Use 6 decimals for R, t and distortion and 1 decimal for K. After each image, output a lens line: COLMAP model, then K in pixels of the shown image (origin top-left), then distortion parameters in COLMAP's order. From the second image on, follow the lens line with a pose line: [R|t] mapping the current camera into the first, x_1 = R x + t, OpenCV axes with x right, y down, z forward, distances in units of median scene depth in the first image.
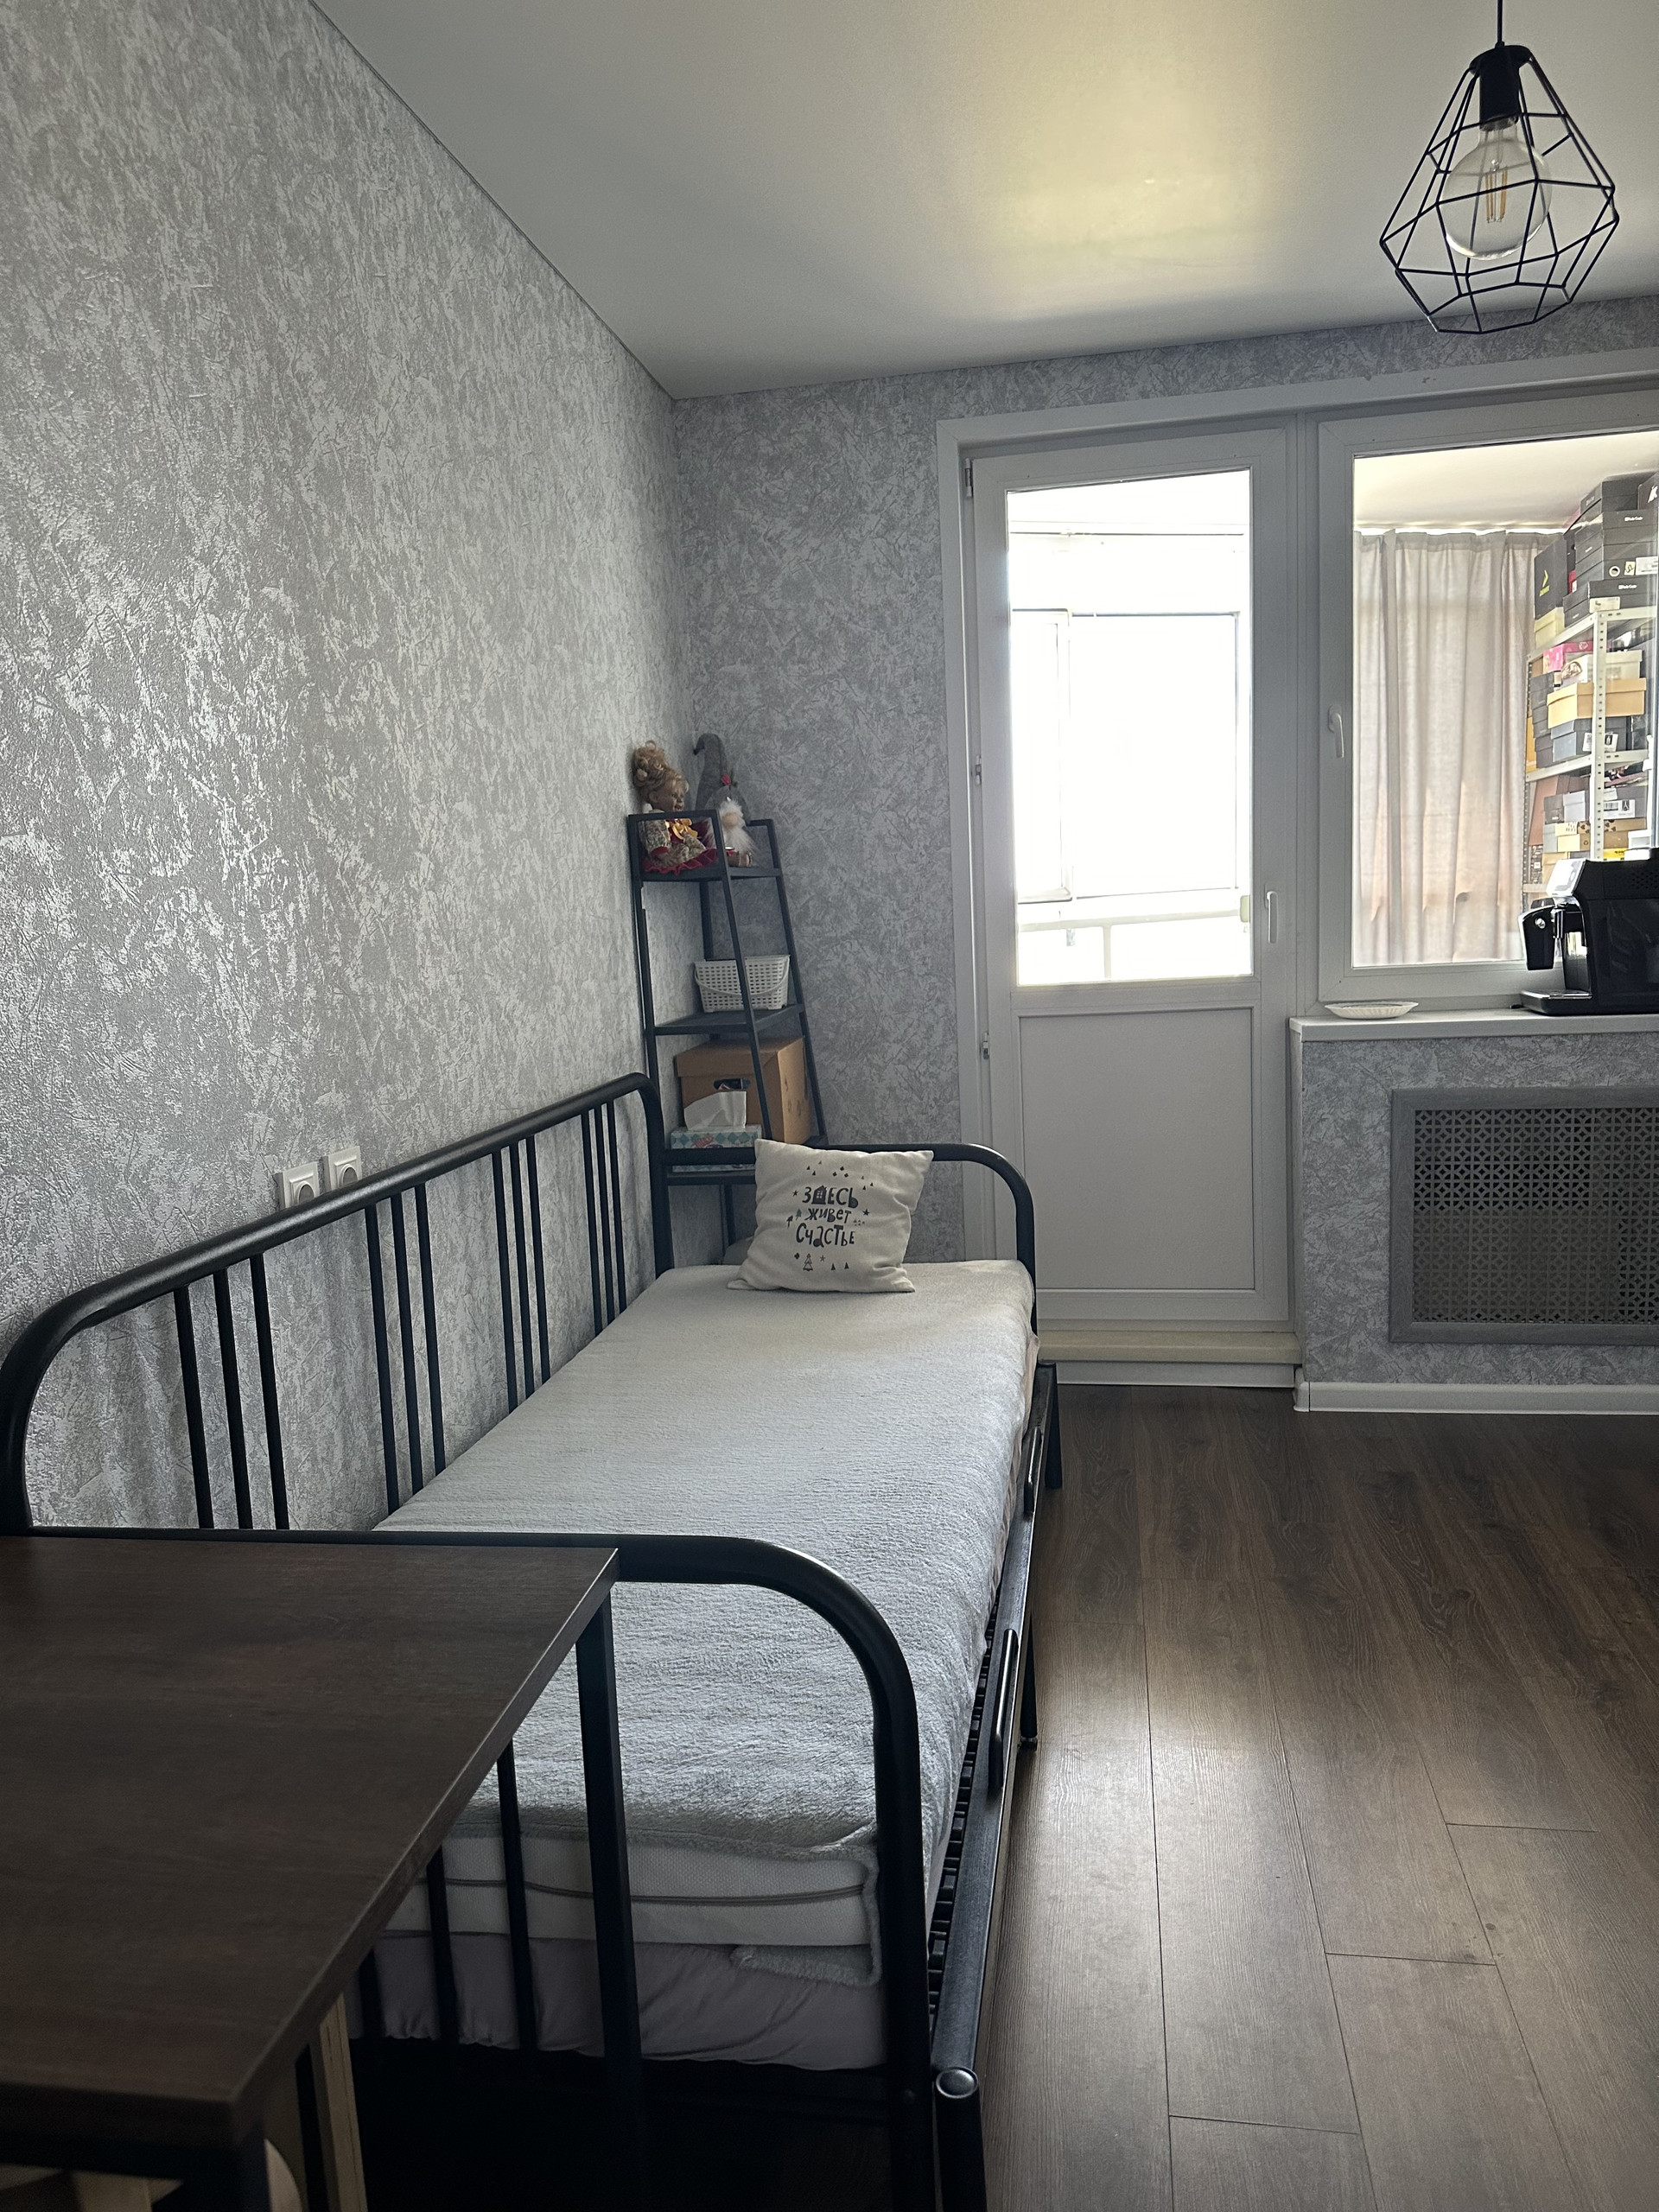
lens RADIAL K [[1543.3, 0, 830.1], [0, 1543.3, 1114.1], [0, 0, 1]] dist [0.194004, -0.406880]
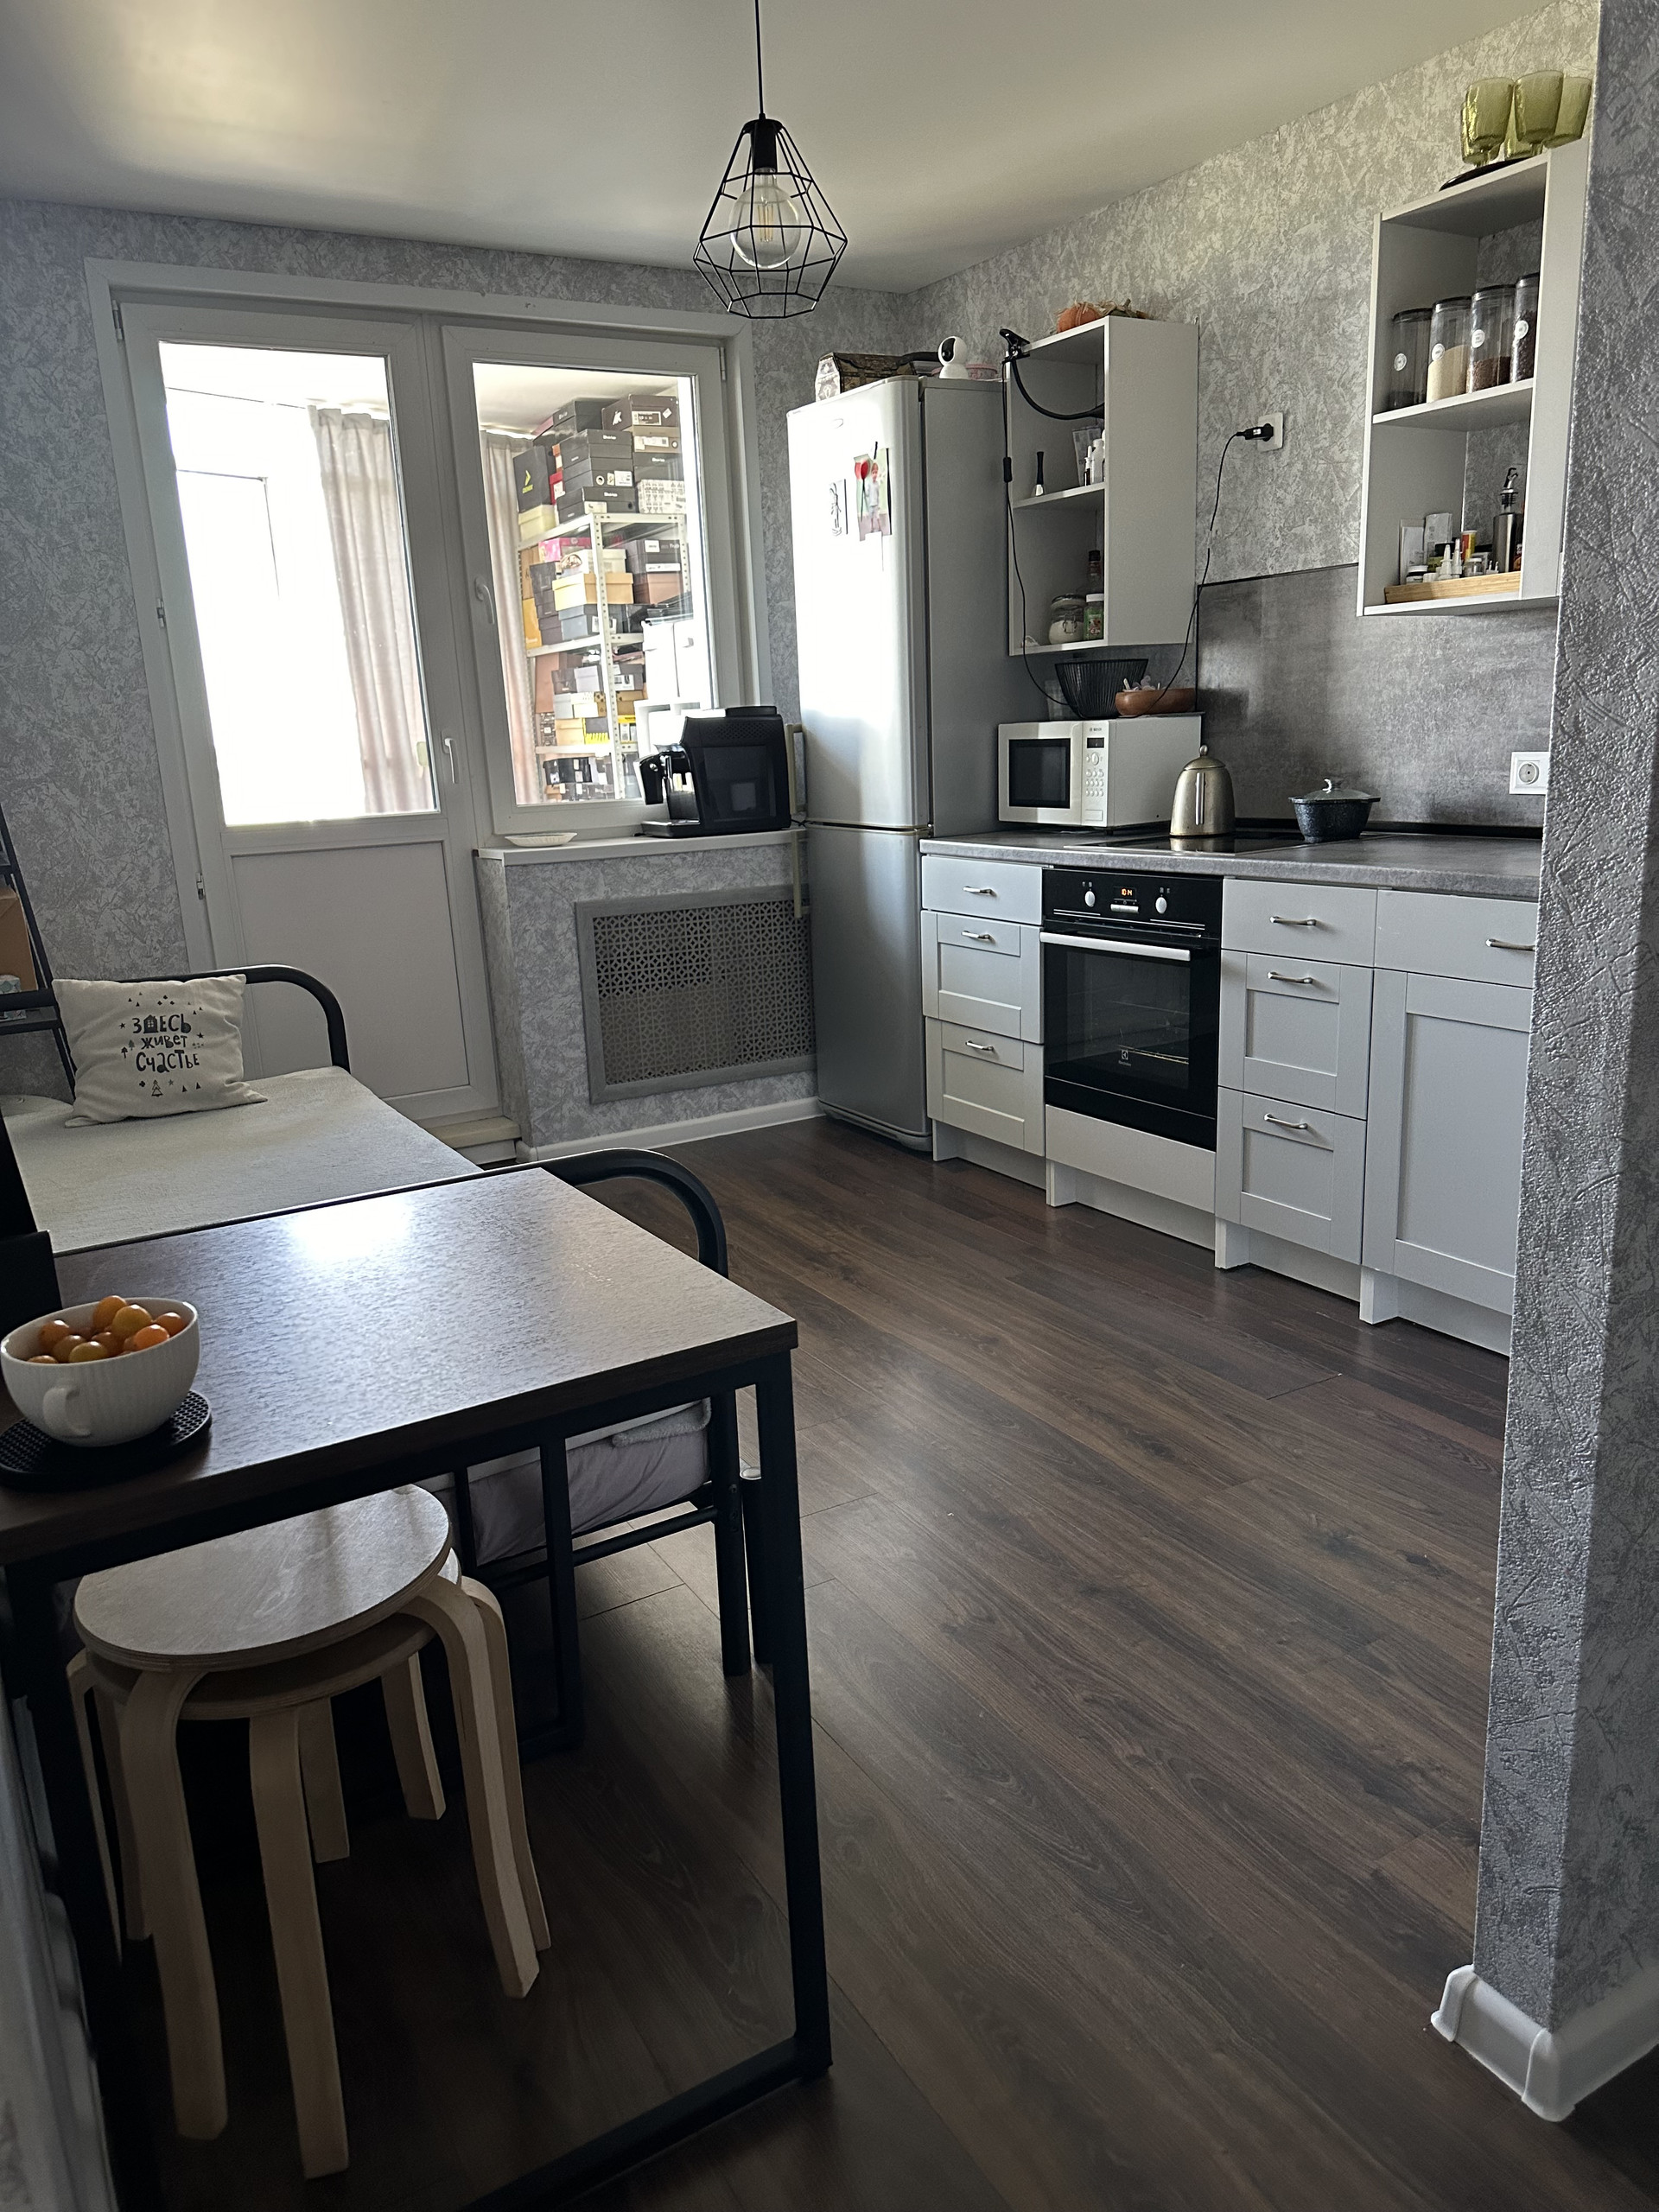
lens RADIAL K [[1543.3, 0, 830.1], [0, 1543.3, 1114.1], [0, 0, 1]] dist [0.194004, -0.406880]
pose [[0.763816, -0.144635, 0.629019, -0.279383], [0.098898, 0.989287, 0.107383, 0.036982], [-0.637812, -0.019812, 0.769938, -0.081973]]
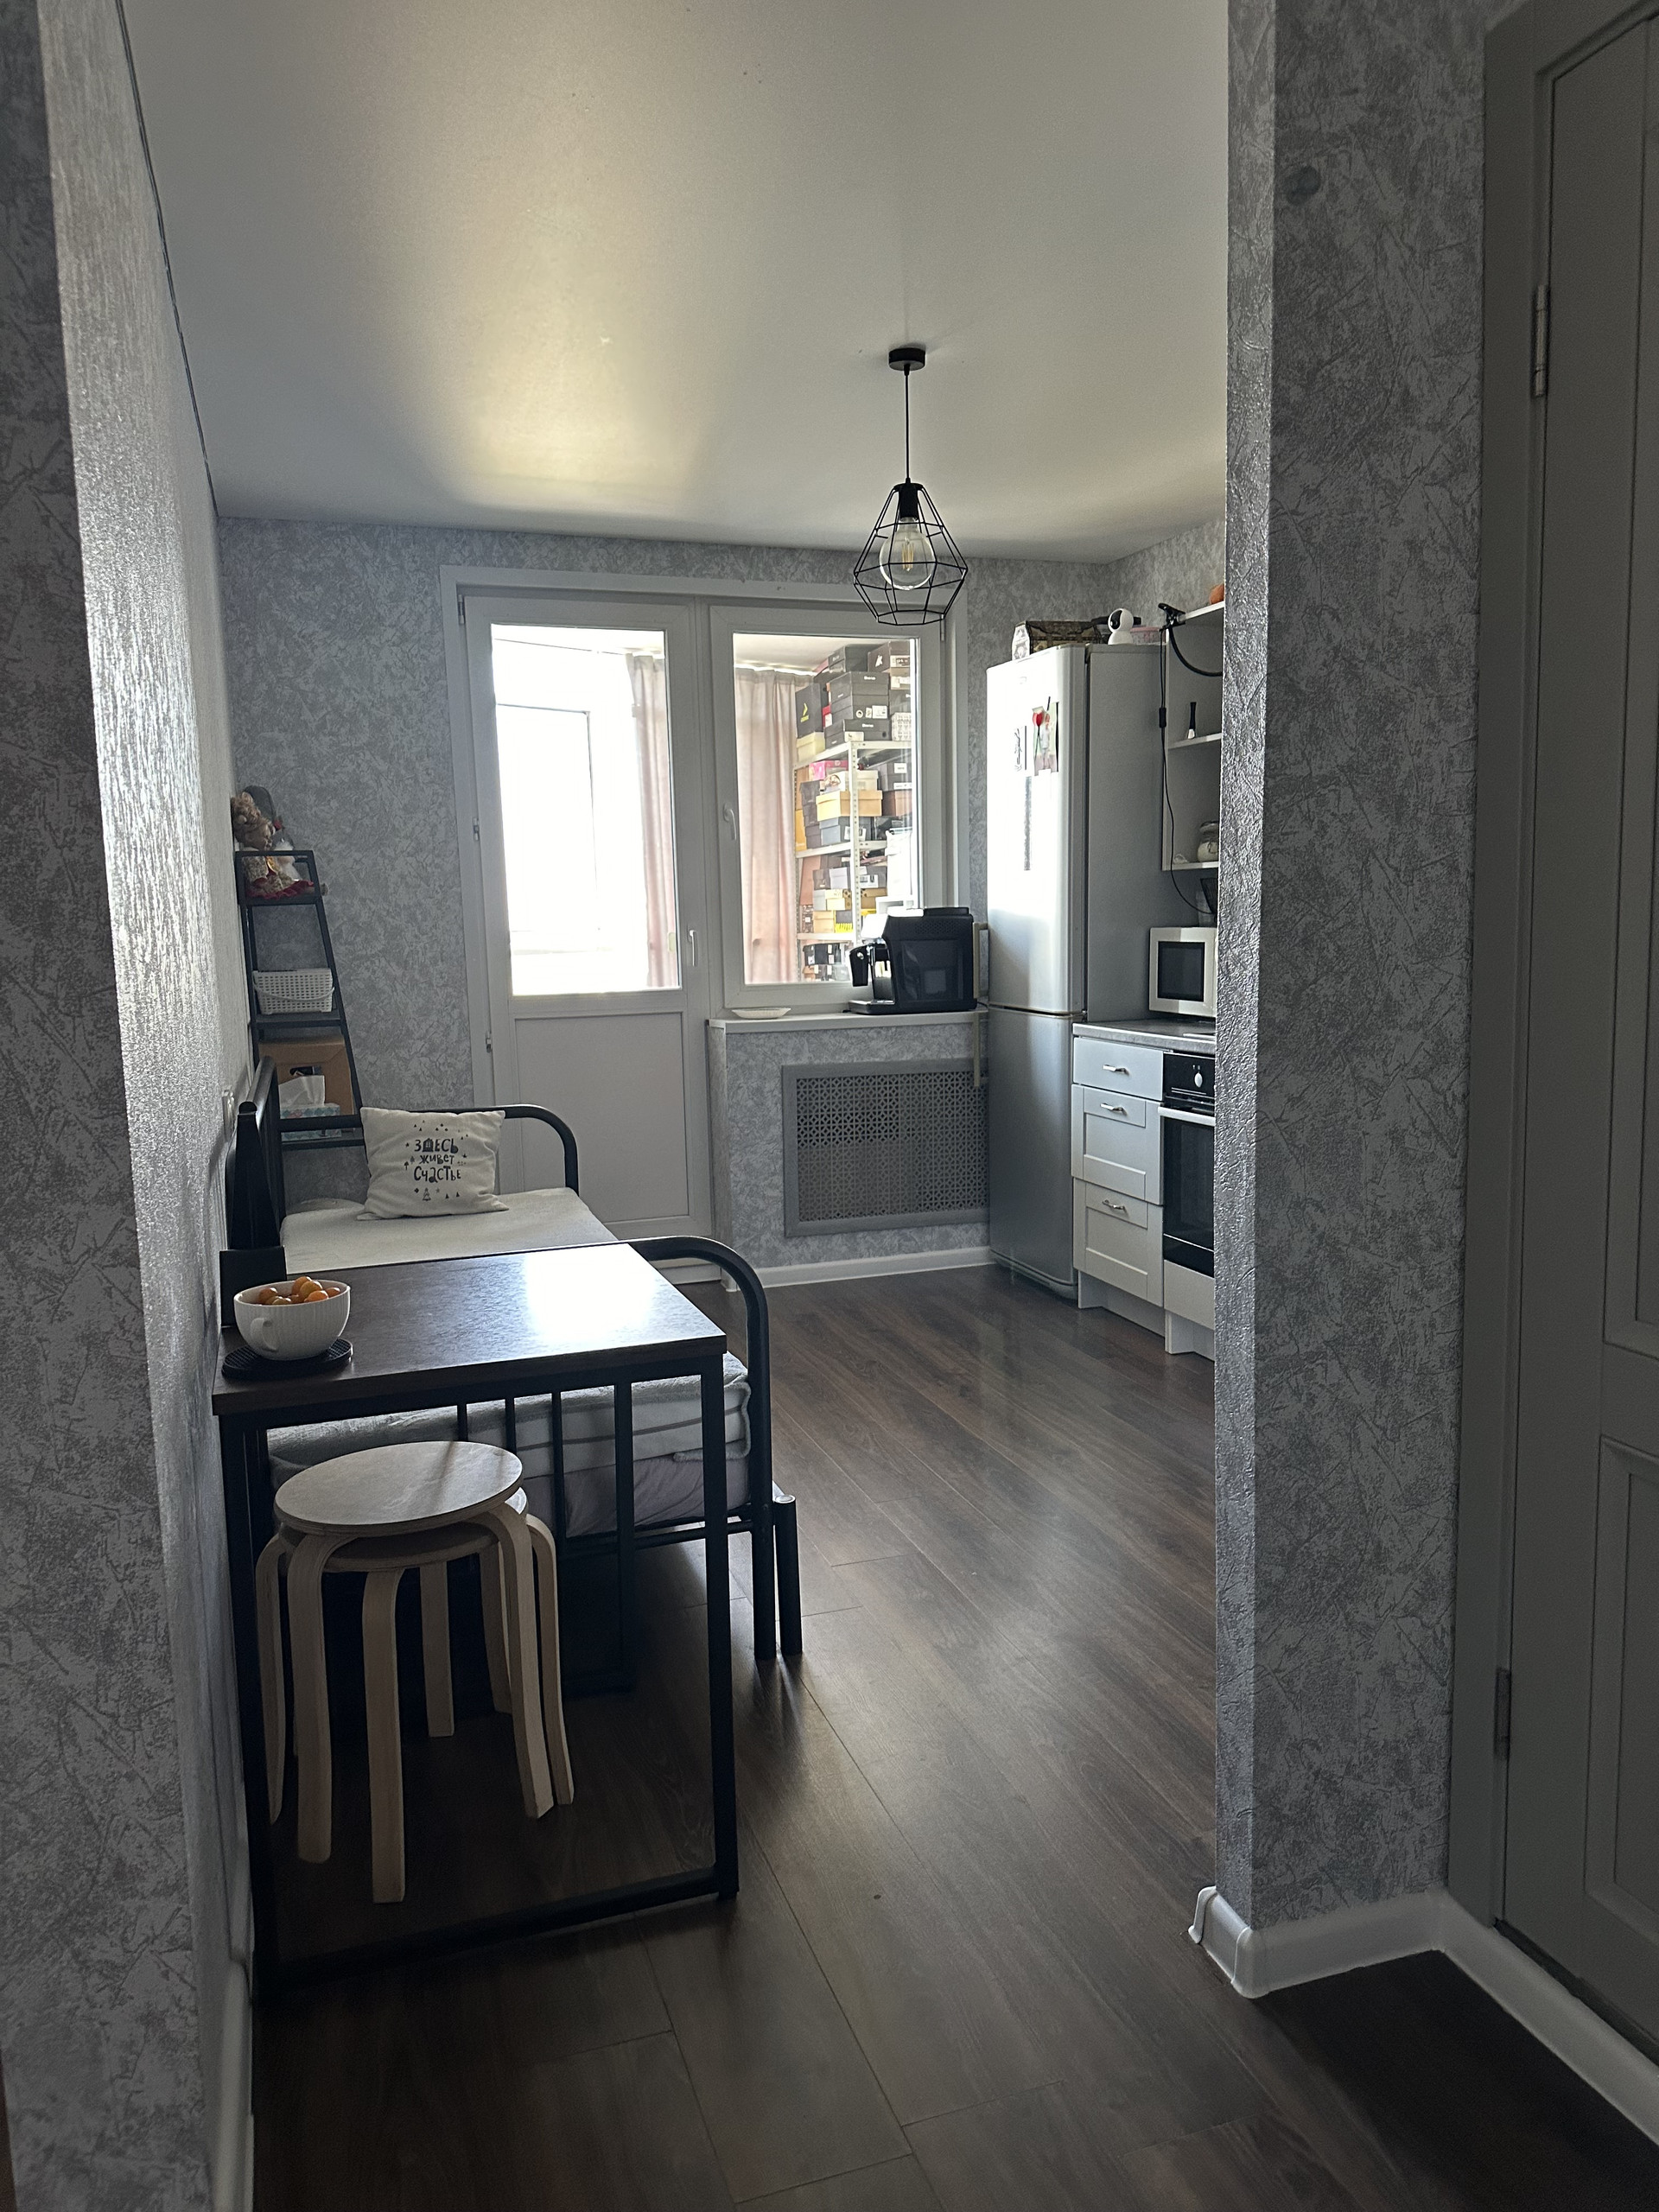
lens RADIAL K [[1543.3, 0, 830.1], [0, 1543.3, 1114.1], [0, 0, 1]] dist [0.194004, -0.406880]
pose [[0.878083, -0.033968, 0.477301, -0.290144], [0.048034, 0.998696, -0.017293, 0.055666], [-0.476091, 0.038111, 0.878570, -0.291118]]
